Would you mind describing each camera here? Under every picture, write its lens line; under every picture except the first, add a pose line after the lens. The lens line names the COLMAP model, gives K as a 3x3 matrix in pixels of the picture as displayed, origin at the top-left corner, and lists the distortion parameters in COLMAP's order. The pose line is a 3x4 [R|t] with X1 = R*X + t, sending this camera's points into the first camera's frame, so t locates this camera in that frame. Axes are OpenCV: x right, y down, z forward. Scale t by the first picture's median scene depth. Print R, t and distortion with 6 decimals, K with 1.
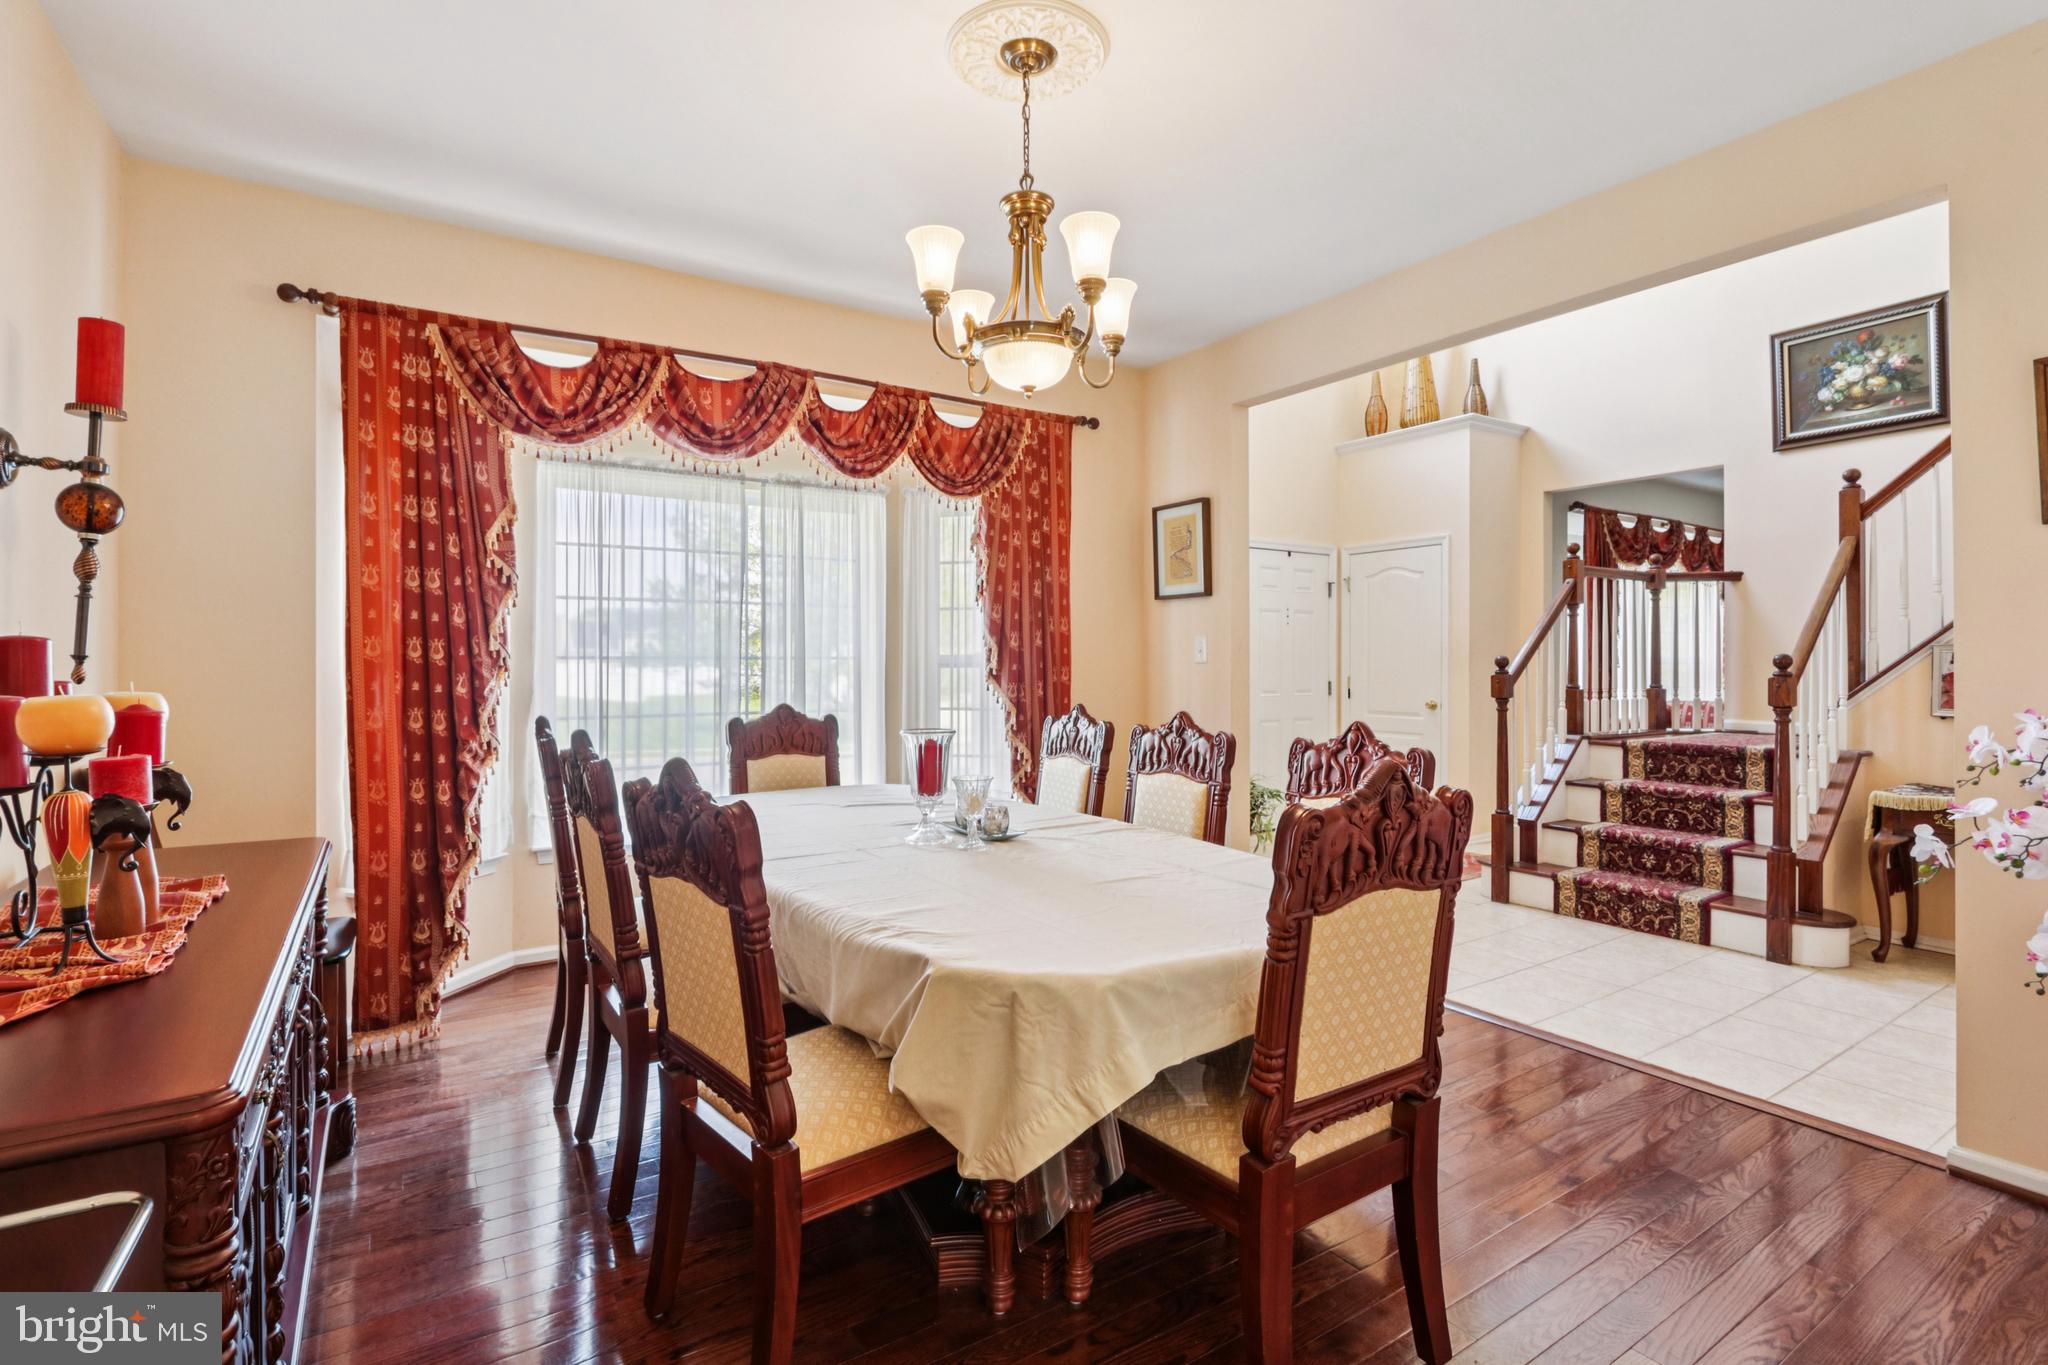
lens RADIAL K [[959.5, 0, 1017.6], [0, 959.5, 669.5], [0, 0, 1]] dist [-0.024619, 0.006345]
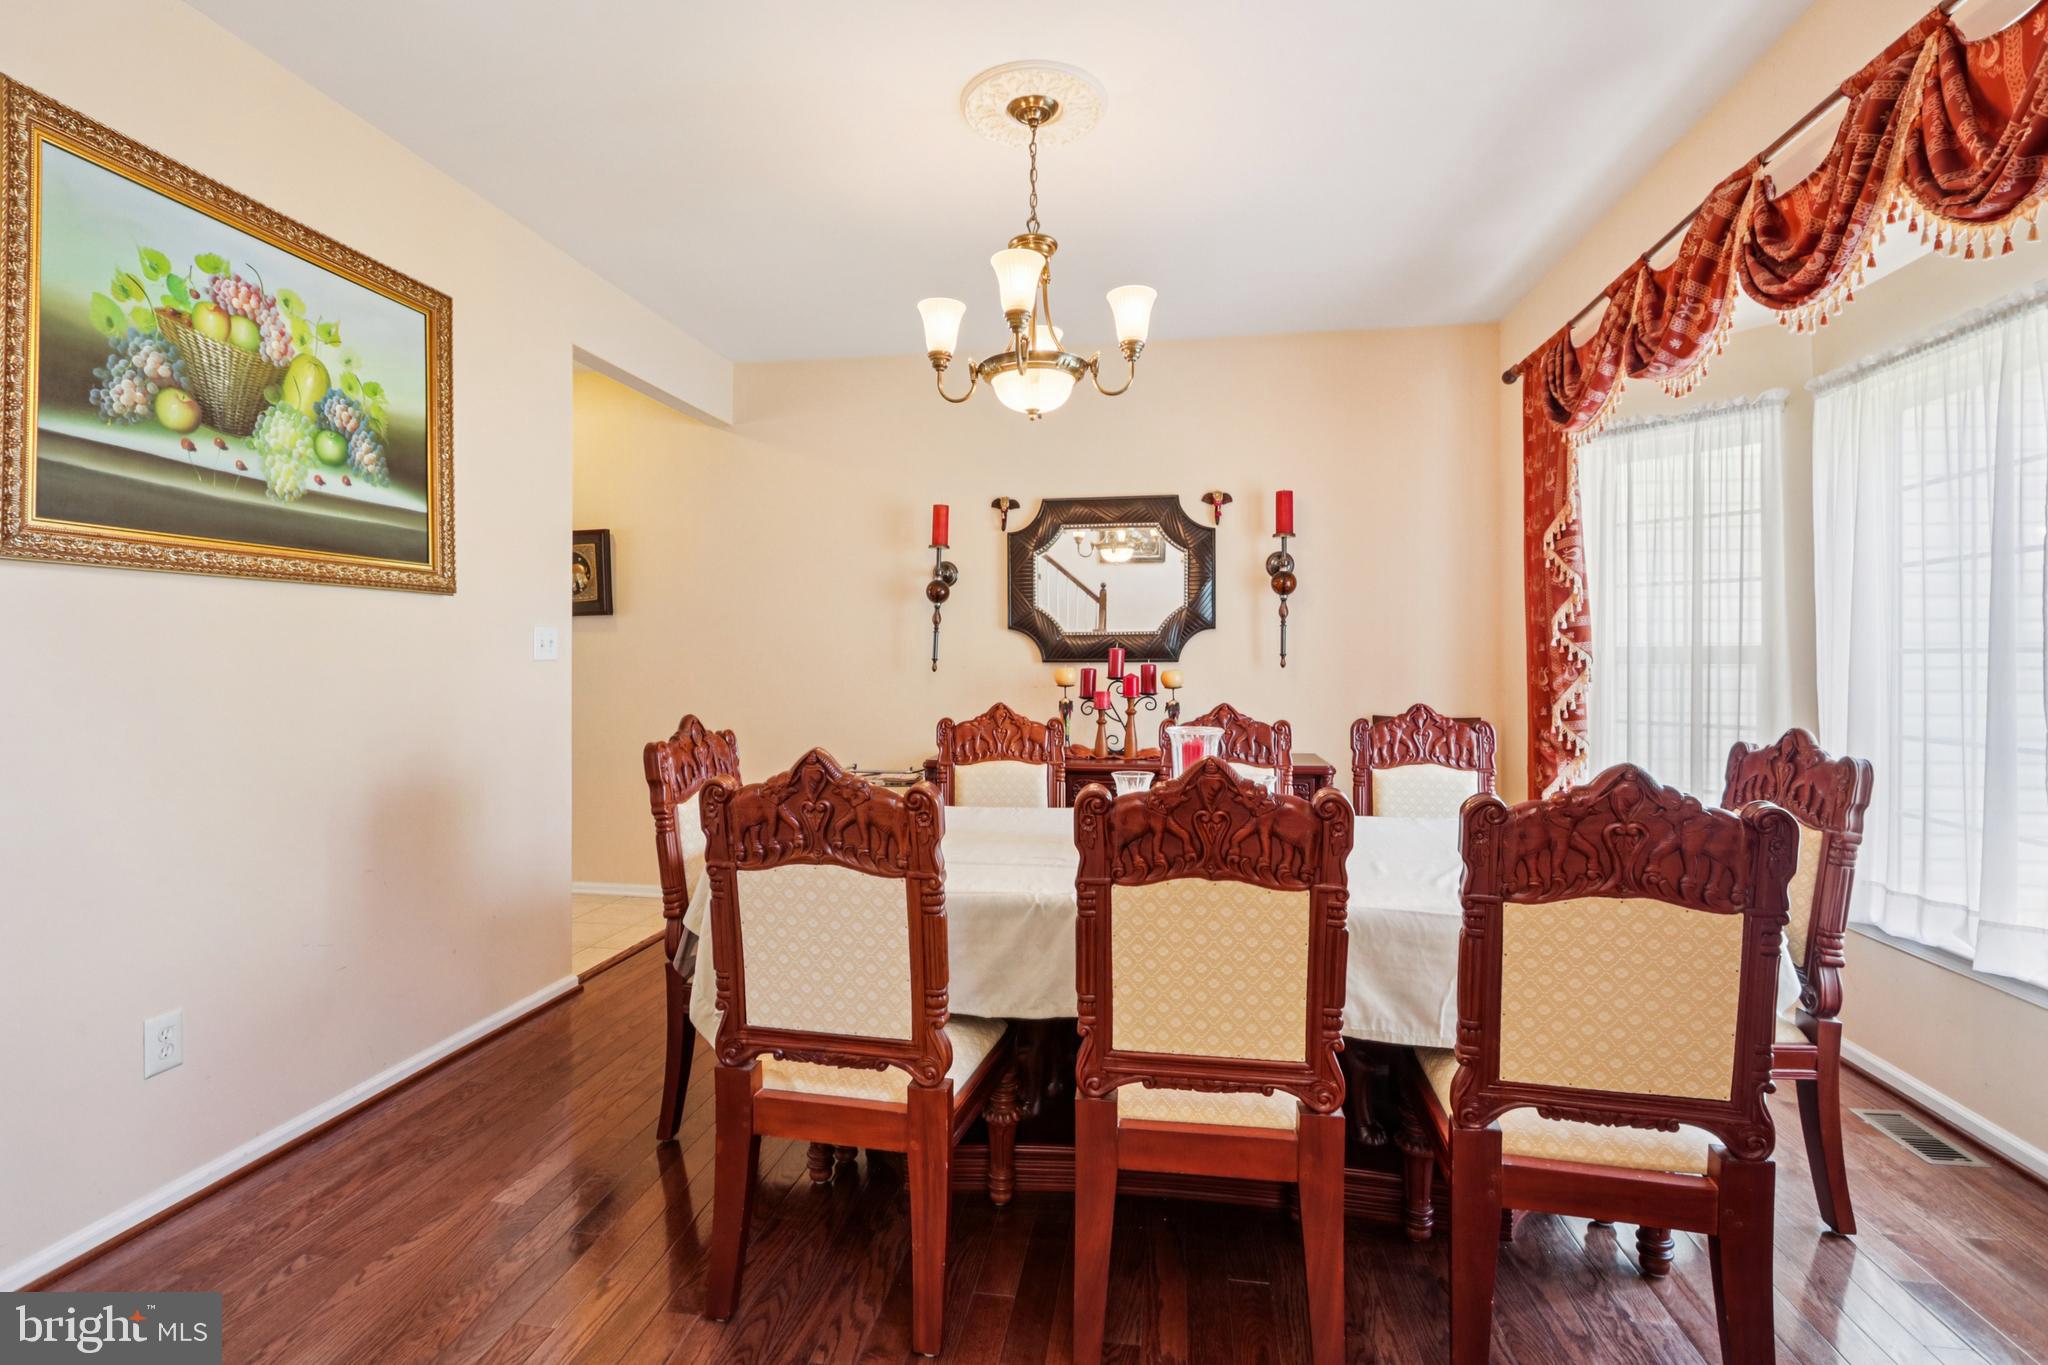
lens RADIAL K [[959.5, 0, 1017.6], [0, 959.5, 669.5], [0, 0, 1]] dist [-0.024619, 0.006345]
pose [[-0.673233, 0.015489, -0.739269, 0.513709], [0.000399, 0.999788, 0.020585, -0.013488], [0.739431, 0.013564, -0.673096, 1.059938]]
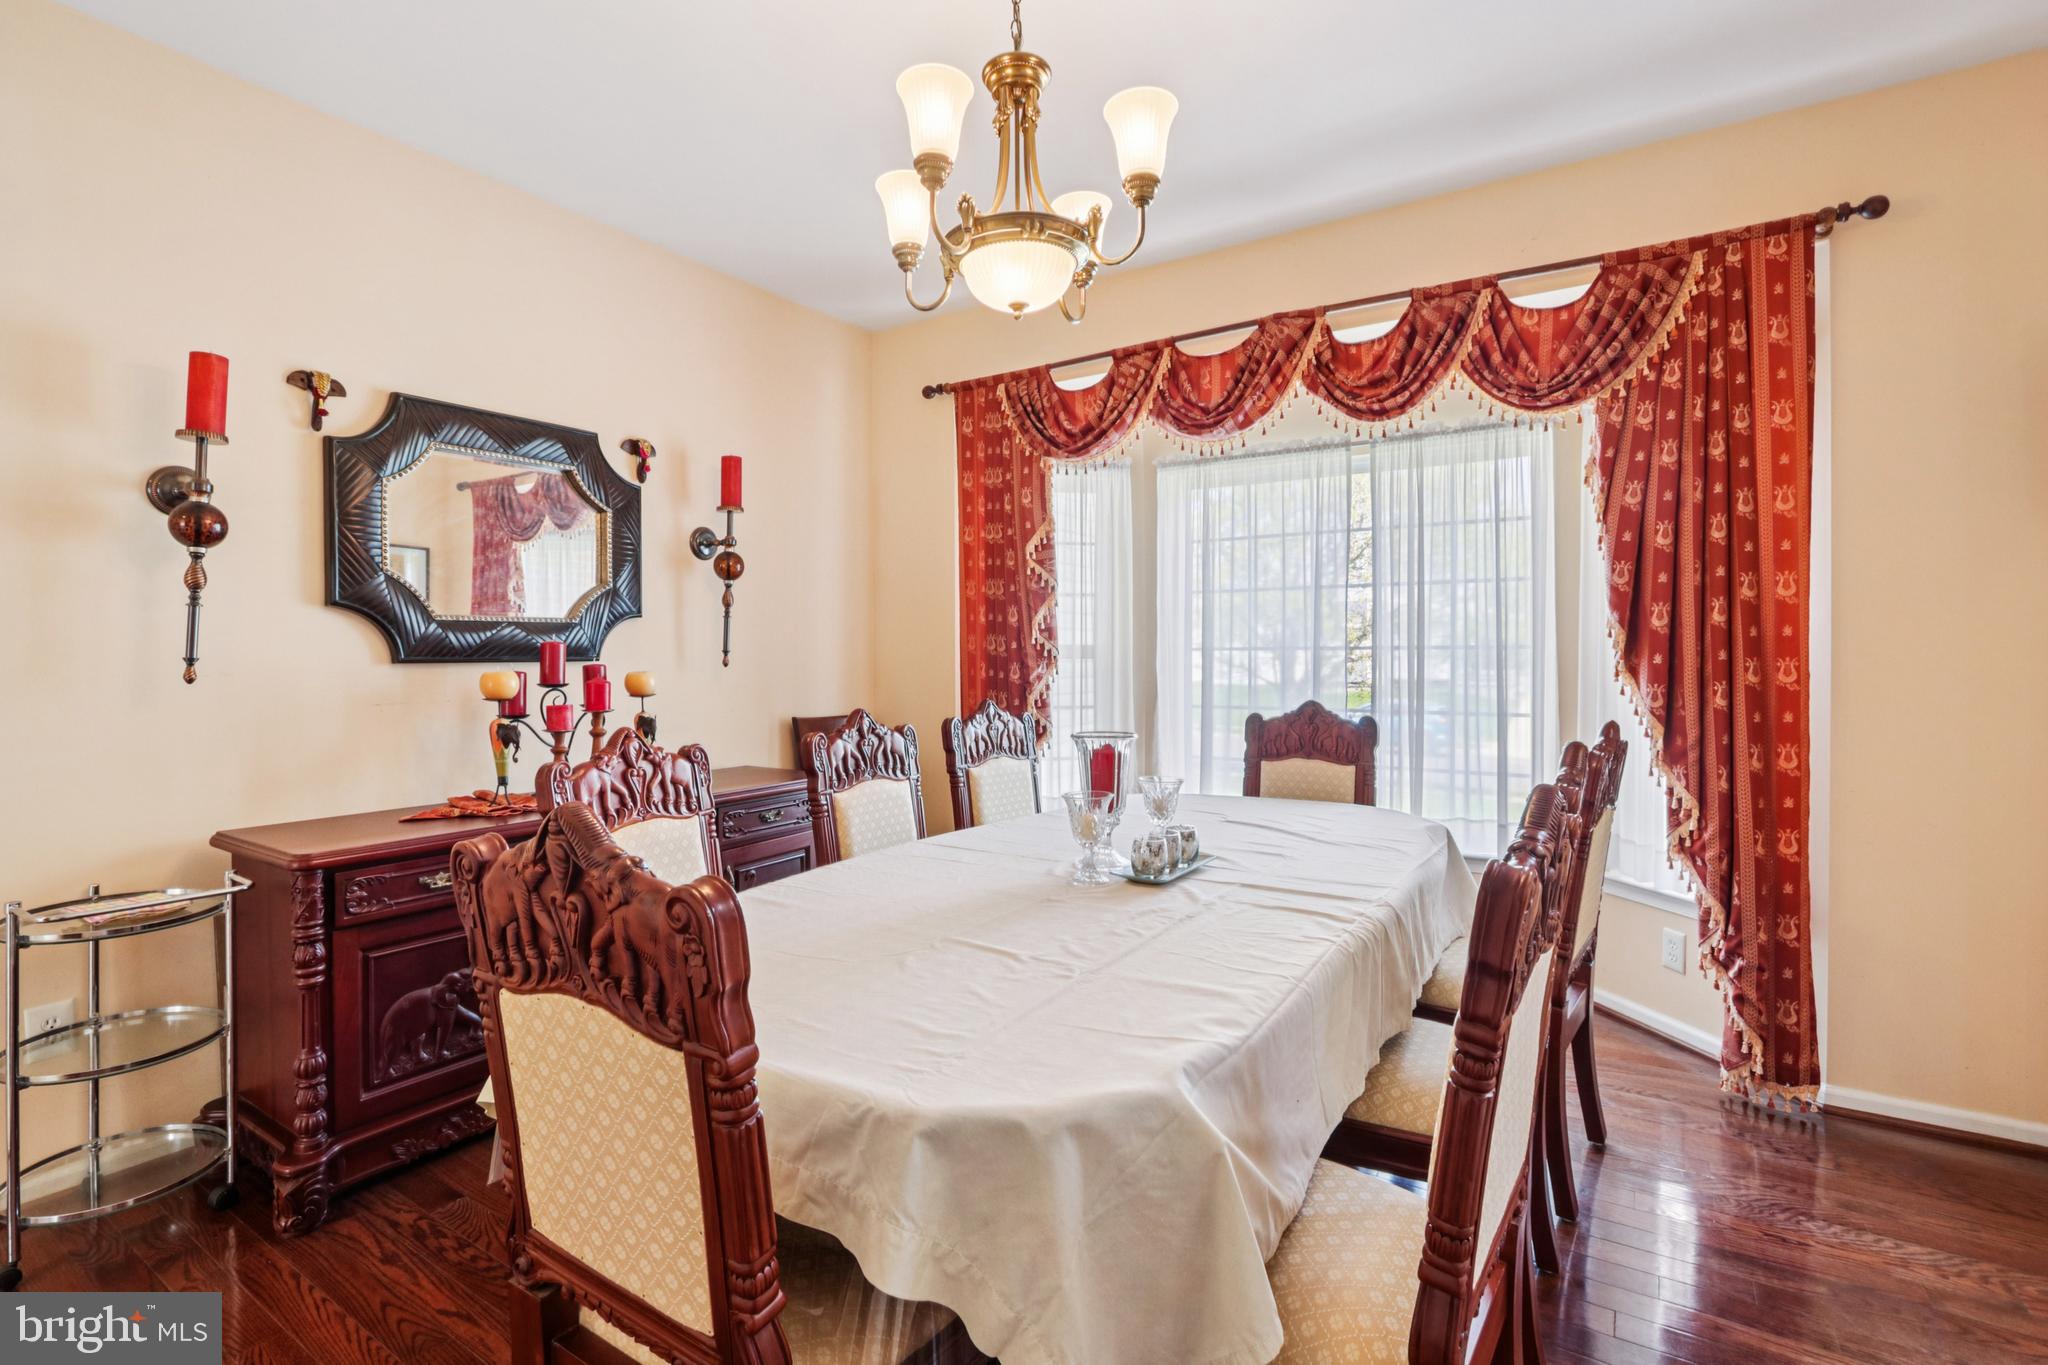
lens RADIAL K [[959.5, 0, 1017.6], [0, 959.5, 669.5], [0, 0, 1]] dist [-0.024619, 0.006345]
pose [[0.397983, 0.013230, -0.917297, 0.454888], [-0.003689, 0.999911, 0.012821, -0.002674], [0.917385, -0.001718, 0.397997, 0.420584]]
